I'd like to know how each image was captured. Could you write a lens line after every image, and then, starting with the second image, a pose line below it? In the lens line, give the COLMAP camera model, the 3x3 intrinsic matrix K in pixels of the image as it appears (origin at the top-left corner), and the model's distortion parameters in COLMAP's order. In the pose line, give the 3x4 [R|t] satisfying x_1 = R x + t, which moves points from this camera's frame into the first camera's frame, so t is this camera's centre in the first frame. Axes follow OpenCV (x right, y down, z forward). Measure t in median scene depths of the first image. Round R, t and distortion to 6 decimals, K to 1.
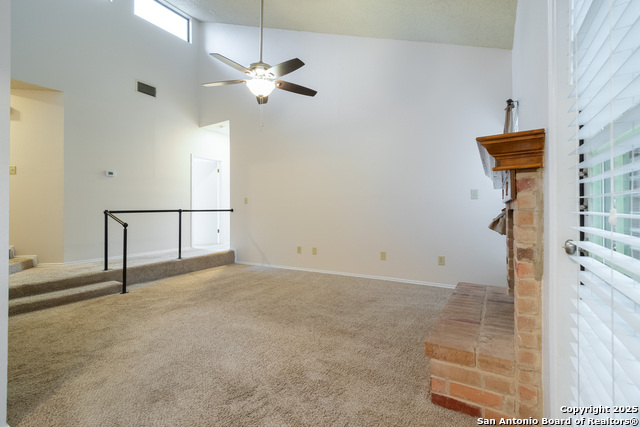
lens RADIAL K [[292.5, 0, 318.3], [0, 292.5, 211.6], [0, 0, 1]] dist [0.007203, -0.000704]
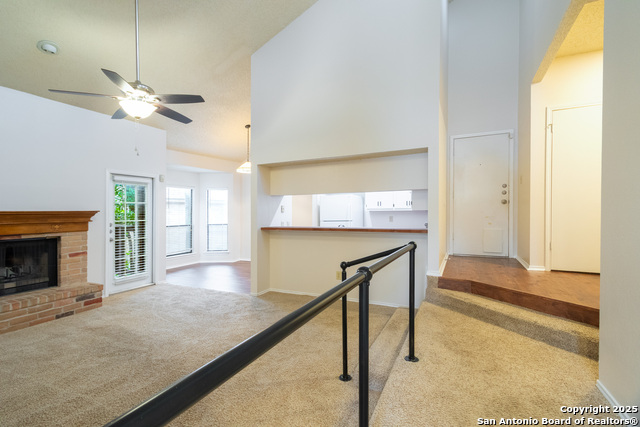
lens RADIAL K [[292.5, 0, 318.3], [0, 292.5, 211.6], [0, 0, 1]] dist [0.007203, -0.000704]
pose [[-0.995126, 0.026962, -0.094858, -0.554463], [0.026996, 0.999635, 0.000924, -0.067308], [0.094848, -0.001641, -0.995490, 1.591525]]
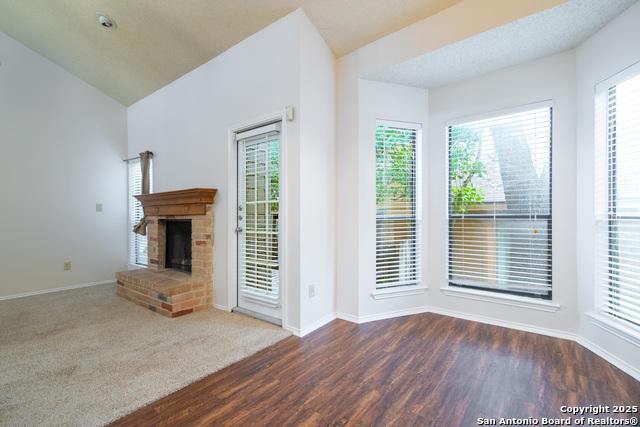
lens RADIAL K [[292.5, 0, 318.3], [0, 292.5, 211.6], [0, 0, 1]] dist [0.007203, -0.000704]
pose [[0.113294, 0.016472, 0.993425, -0.600814], [0.016713, 0.999690, -0.018482, -0.002607], [-0.993421, 0.018697, 0.112983, -0.080500]]
